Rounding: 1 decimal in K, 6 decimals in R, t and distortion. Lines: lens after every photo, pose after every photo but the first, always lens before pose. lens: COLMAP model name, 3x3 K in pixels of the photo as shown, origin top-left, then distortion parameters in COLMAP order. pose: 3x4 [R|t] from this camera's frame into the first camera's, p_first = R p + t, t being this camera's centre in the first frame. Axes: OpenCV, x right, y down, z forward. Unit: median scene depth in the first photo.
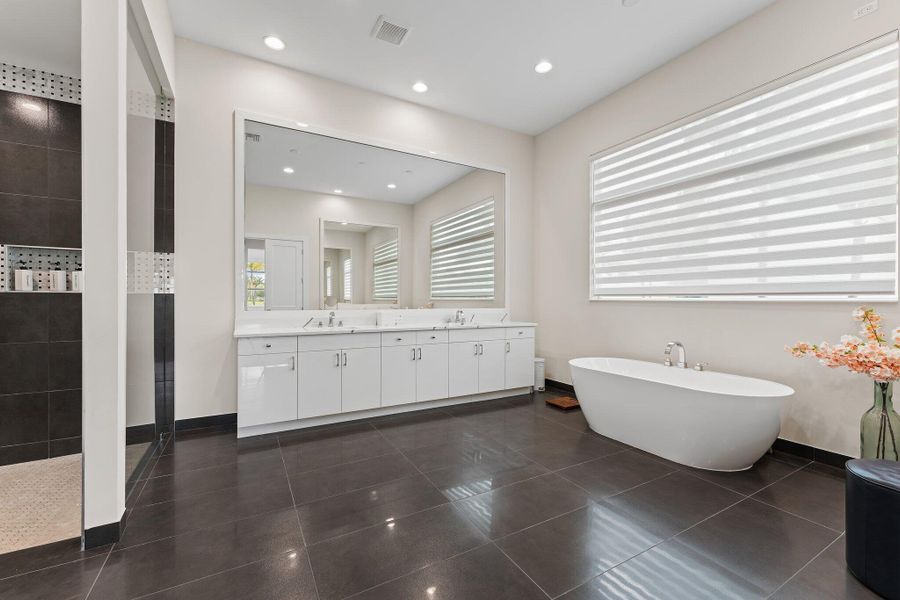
lens RADIAL K [[365.4, 0, 444.7], [0, 365.4, 300.3], [0, 0, 1]] dist [-0.000473, -0.000175]
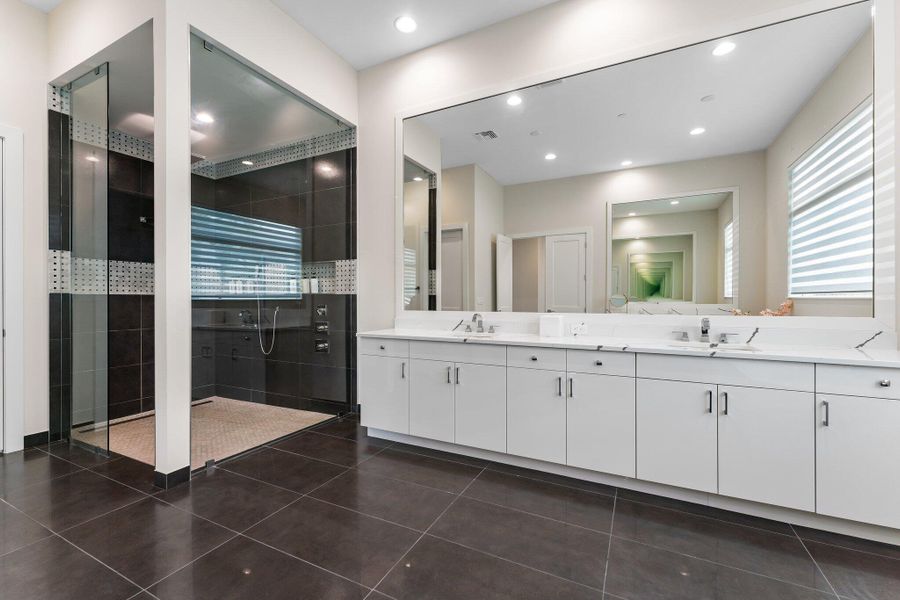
lens RADIAL K [[365.4, 0, 444.7], [0, 365.4, 300.3], [0, 0, 1]] dist [-0.000473, -0.000175]
pose [[0.562610, -0.000471, -0.826722, 0.325131], [0.000158, 1.000000, -0.000462, 0.001987], [0.826722, 0.000129, 0.562610, 0.500736]]
